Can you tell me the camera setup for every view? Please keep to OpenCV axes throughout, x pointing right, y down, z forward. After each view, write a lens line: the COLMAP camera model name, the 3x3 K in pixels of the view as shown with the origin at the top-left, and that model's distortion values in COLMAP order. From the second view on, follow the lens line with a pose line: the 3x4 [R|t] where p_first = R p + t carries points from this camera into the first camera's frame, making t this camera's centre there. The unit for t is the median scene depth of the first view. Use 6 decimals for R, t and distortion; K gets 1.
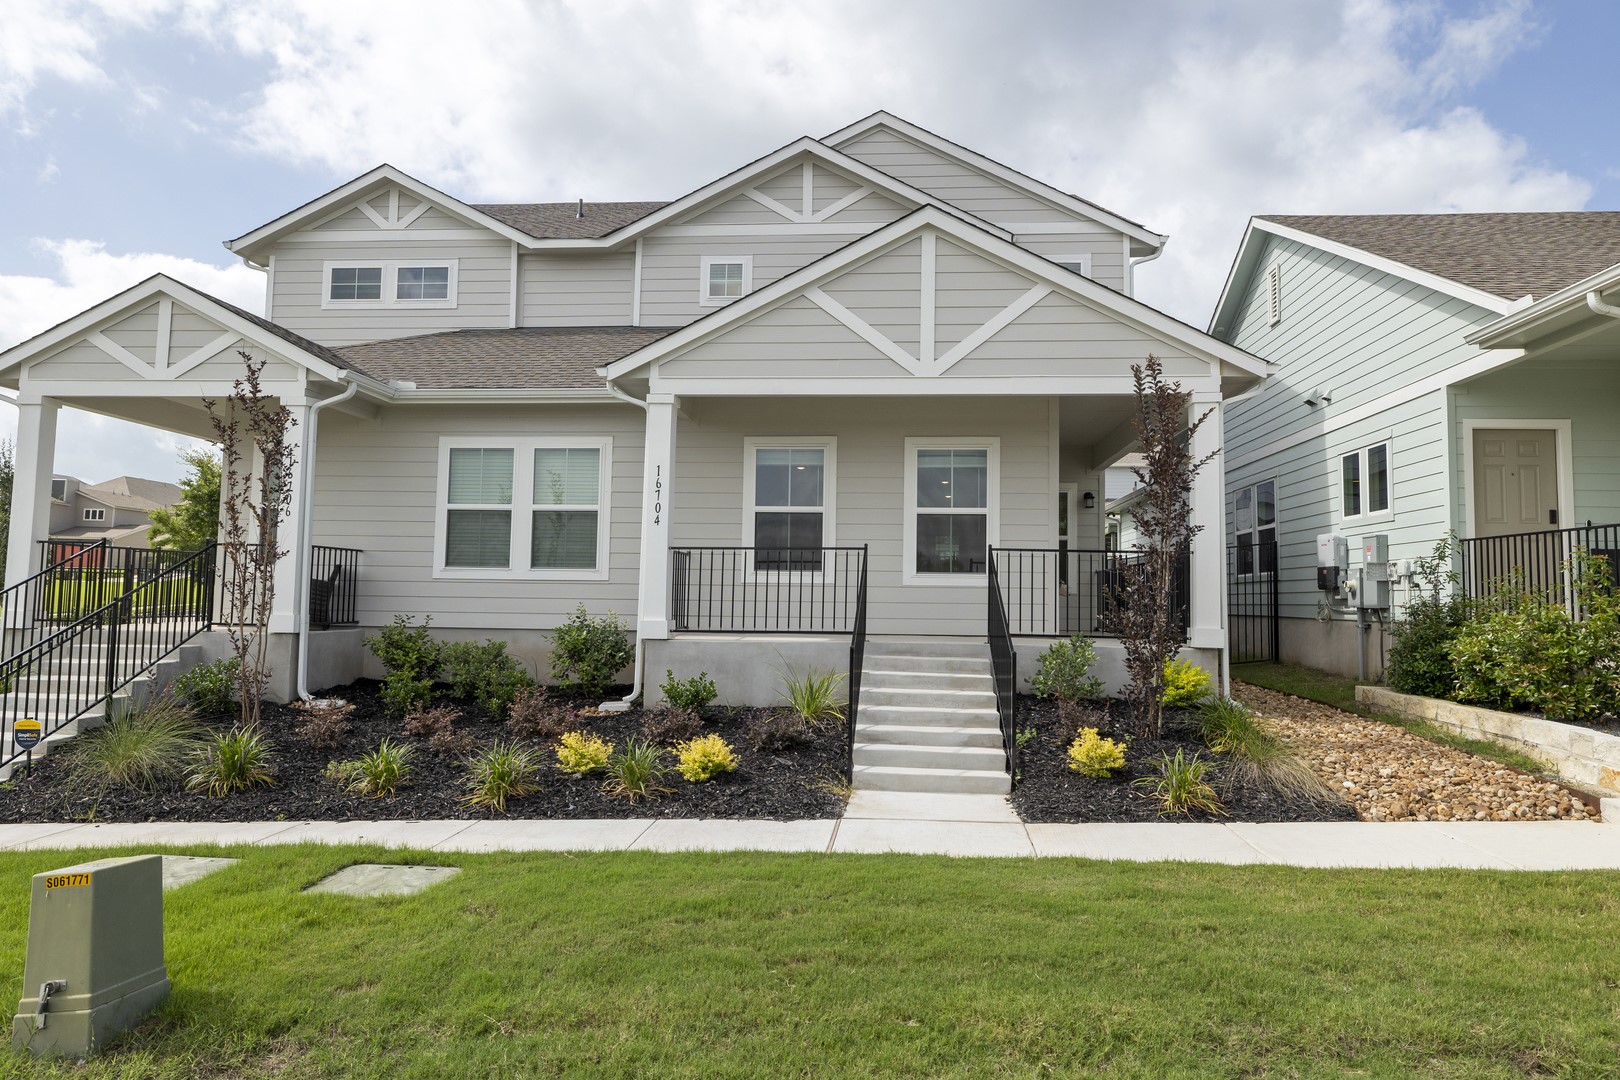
lens RADIAL K [[1017.4, 0, 810.0], [0, 1017.4, 540.0], [0, 0, 1]] dist [-0.003713, -0.000687]
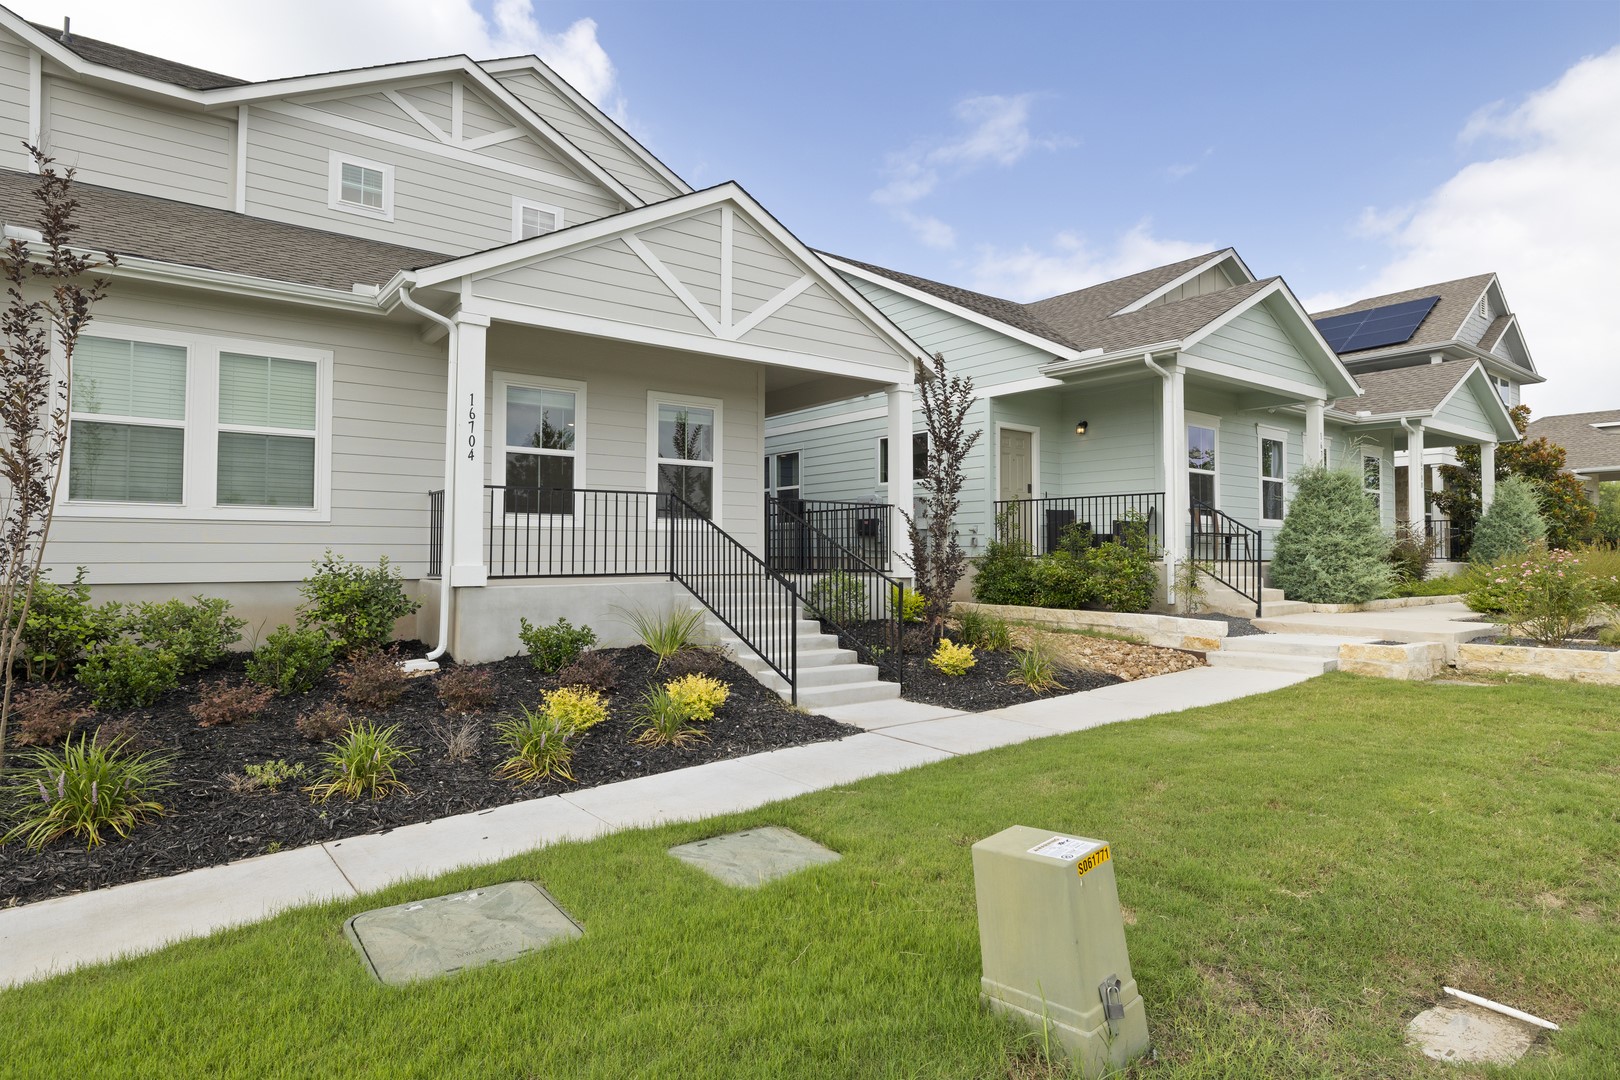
lens RADIAL K [[890.4, 0, 810.0], [0, 890.4, 540.0], [0, 0, 1]] dist [-0.001807, 0.000096]
pose [[0.741676, -0.001256, 0.670757, -0.408136], [-0.033344, 0.998693, 0.038739, 0.013414], [-0.669929, -0.051098, 0.740665, 0.190380]]
